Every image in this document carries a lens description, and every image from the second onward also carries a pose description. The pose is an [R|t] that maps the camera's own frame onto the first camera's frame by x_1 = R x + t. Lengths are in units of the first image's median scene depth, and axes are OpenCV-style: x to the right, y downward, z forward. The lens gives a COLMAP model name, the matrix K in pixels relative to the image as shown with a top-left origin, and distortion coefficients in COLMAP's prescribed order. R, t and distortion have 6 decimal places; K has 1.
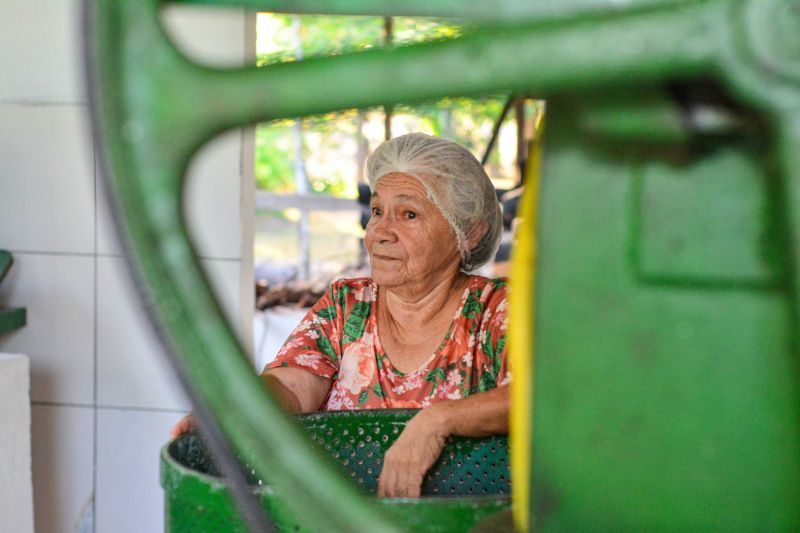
lens RADIAL K [[1754.2, 0, 400.0], [0, 1754.2, 267.6], [0, 0, 1]] dist [0.113245, 0.000000]
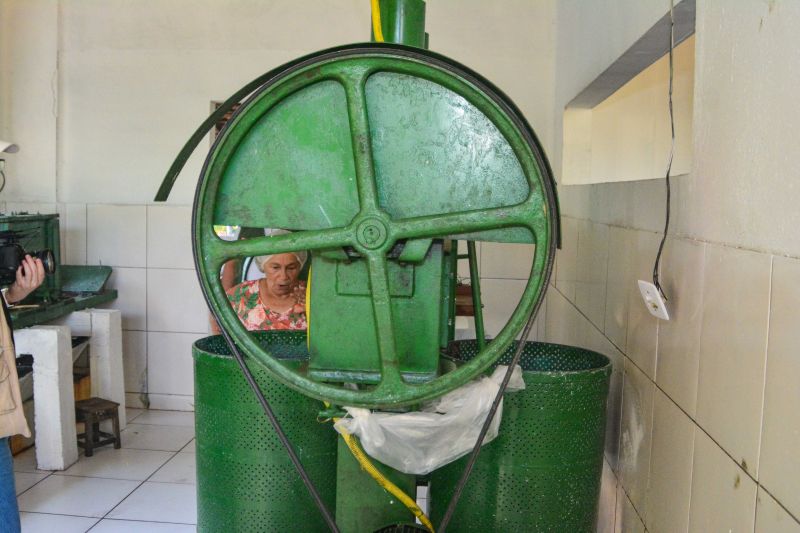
lens RADIAL K [[845.3, 0, 397.5], [0, 845.3, 264.2], [0, 0, 1]] dist [-0.020664, 0.000000]
pose [[0.989676, -0.001485, 0.143314, 0.001679], [0.001347, 0.999999, 0.001058, -0.059604], [-0.143316, -0.000854, 0.989677, -0.838767]]
